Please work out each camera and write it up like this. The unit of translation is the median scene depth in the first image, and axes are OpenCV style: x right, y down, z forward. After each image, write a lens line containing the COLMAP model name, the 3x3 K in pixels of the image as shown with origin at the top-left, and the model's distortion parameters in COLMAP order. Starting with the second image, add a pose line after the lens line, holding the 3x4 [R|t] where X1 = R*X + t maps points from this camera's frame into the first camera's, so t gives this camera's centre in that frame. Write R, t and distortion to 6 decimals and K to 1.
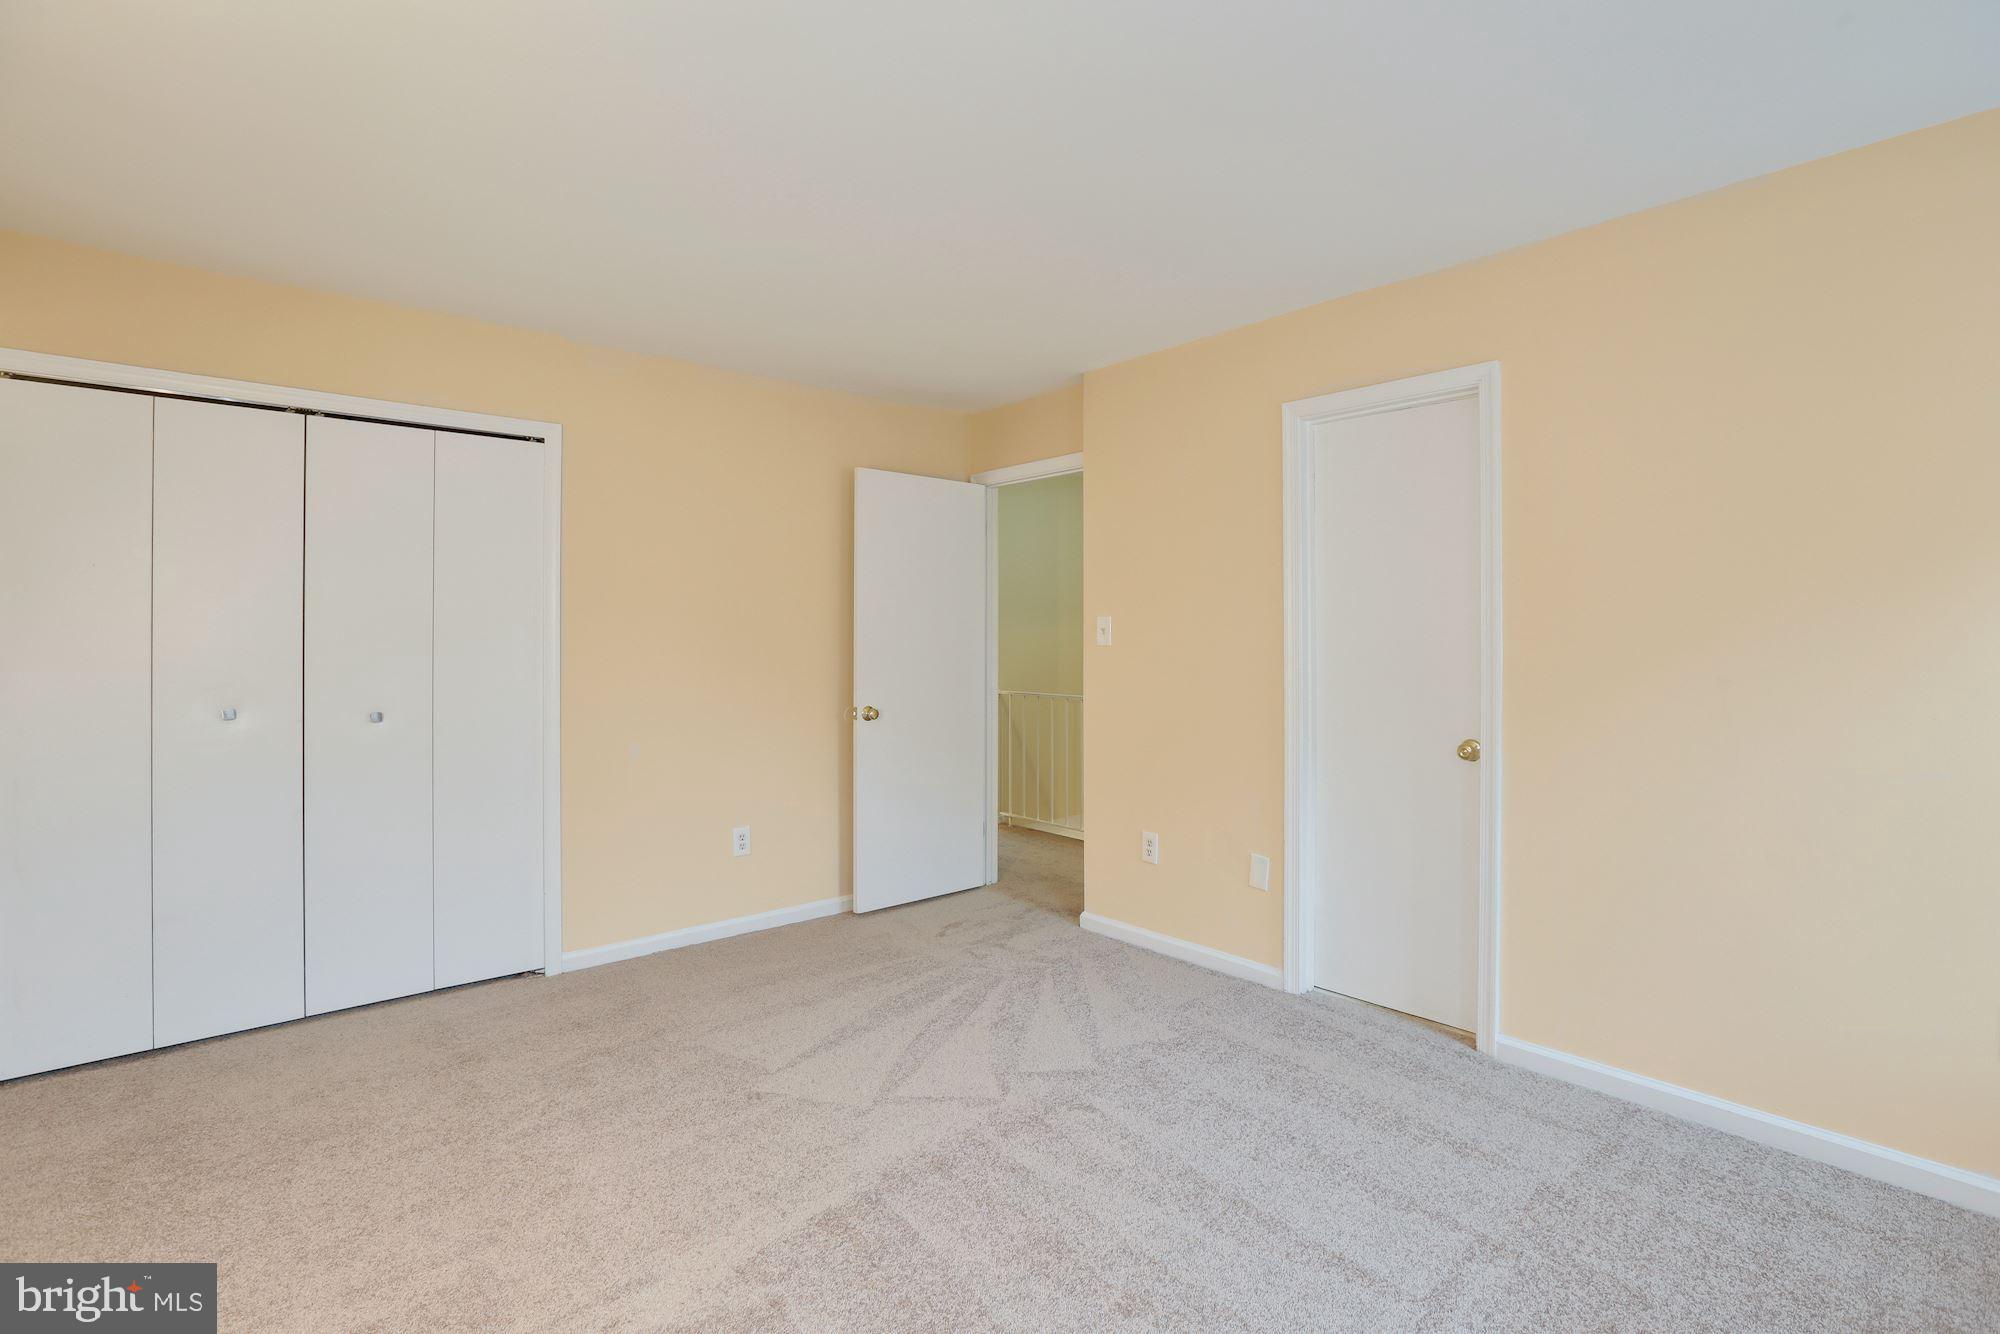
lens RADIAL K [[969.0, 0, 994.2], [0, 969.0, 644.0], [0, 0, 1]] dist [-0.060709, 0.038316]
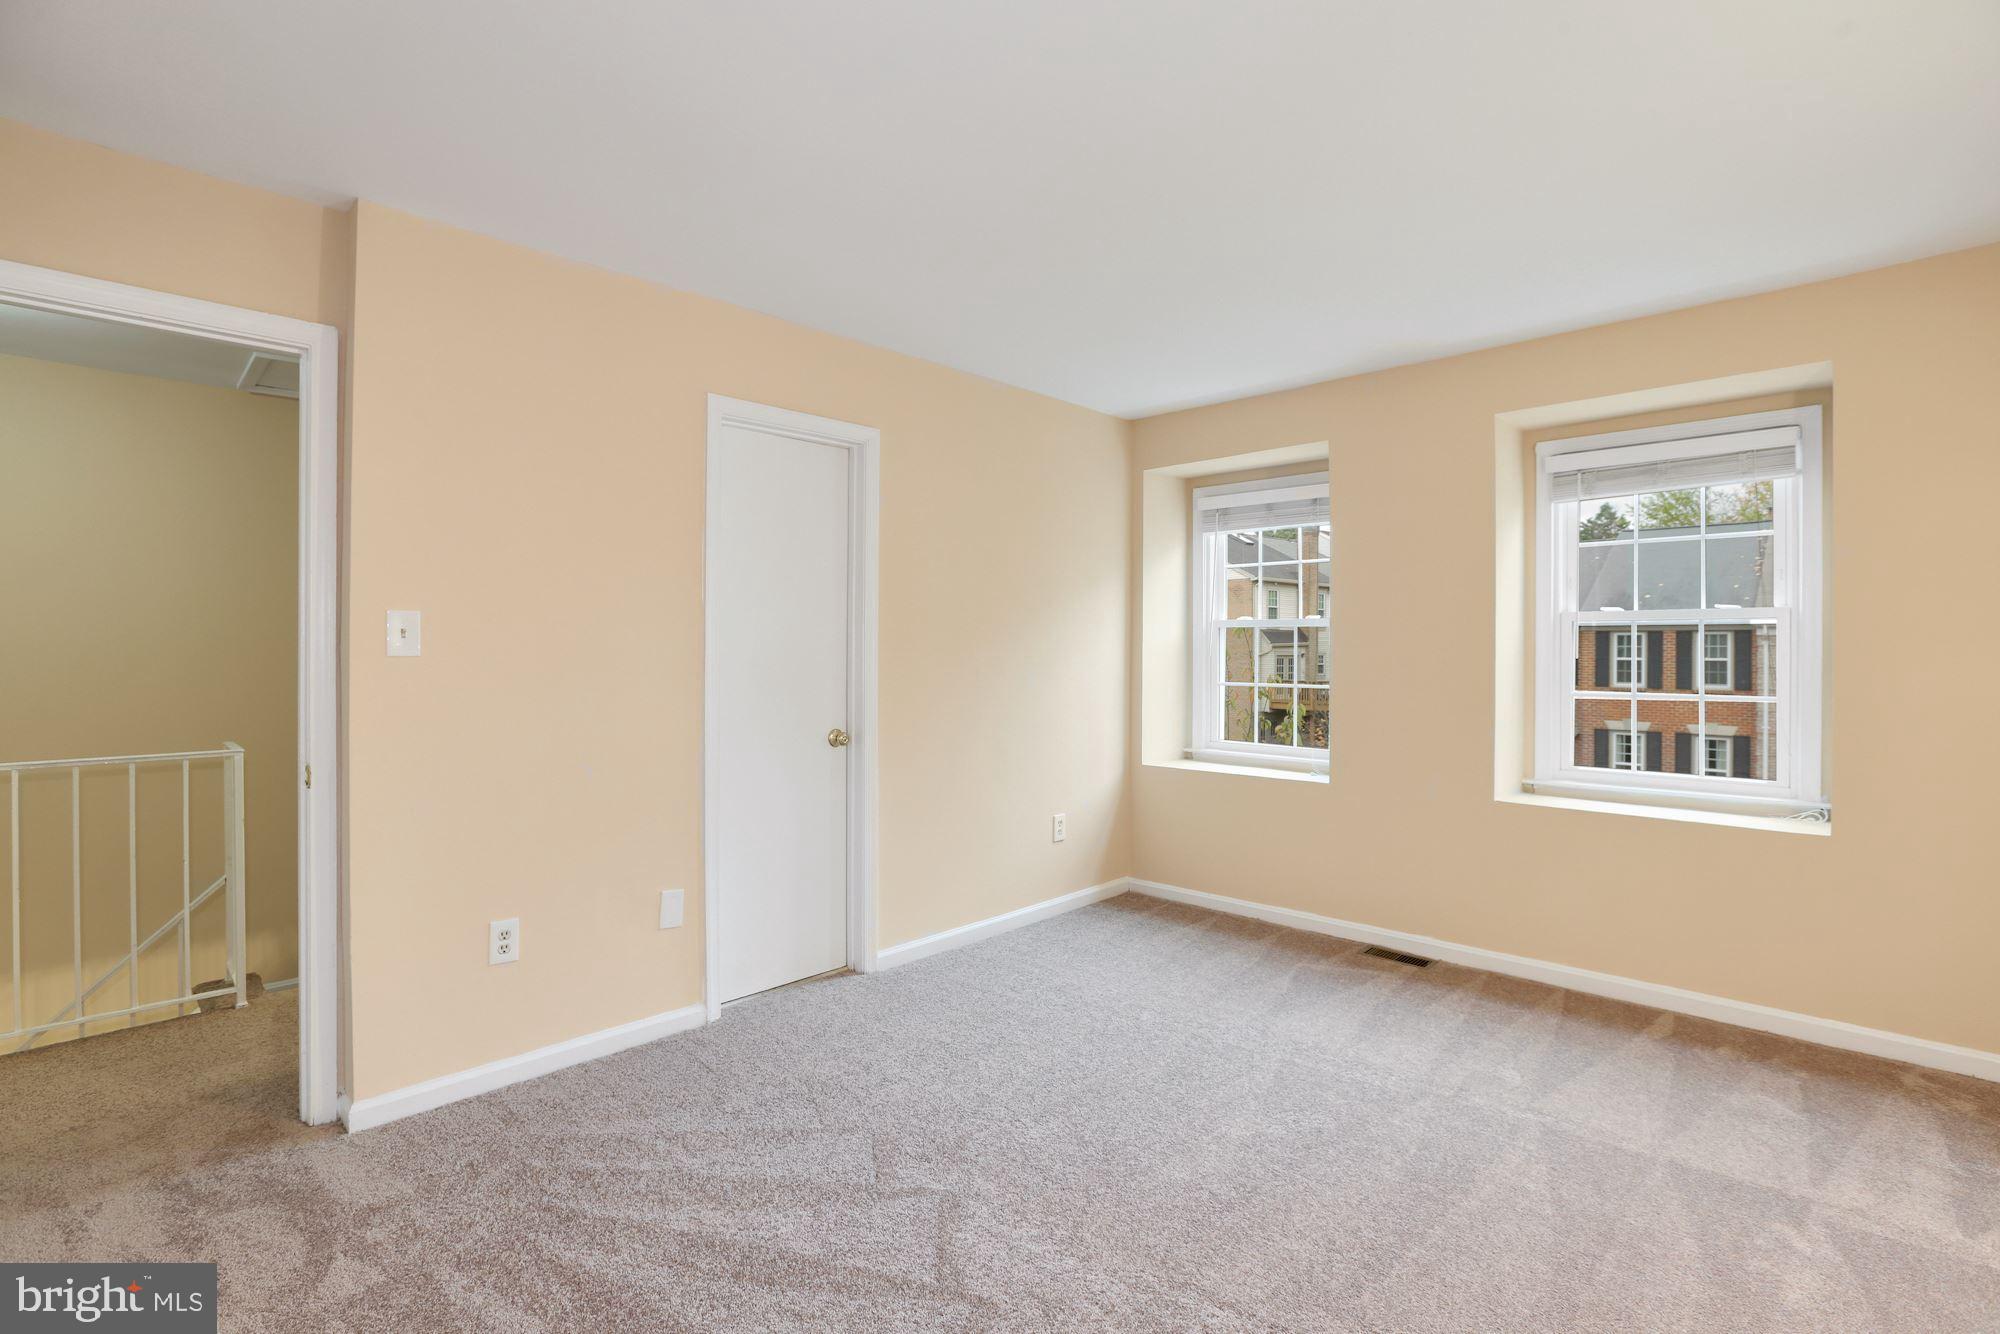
lens RADIAL K [[970.6, 0, 937.4], [0, 970.6, 649.8], [0, 0, 1]] dist [-0.045498, 0.017752]
pose [[-0.091589, -0.002211, 0.995794, -0.652101], [0.004032, 0.999989, 0.002591, -0.002886], [-0.995789, 0.004252, -0.091580, 0.864689]]
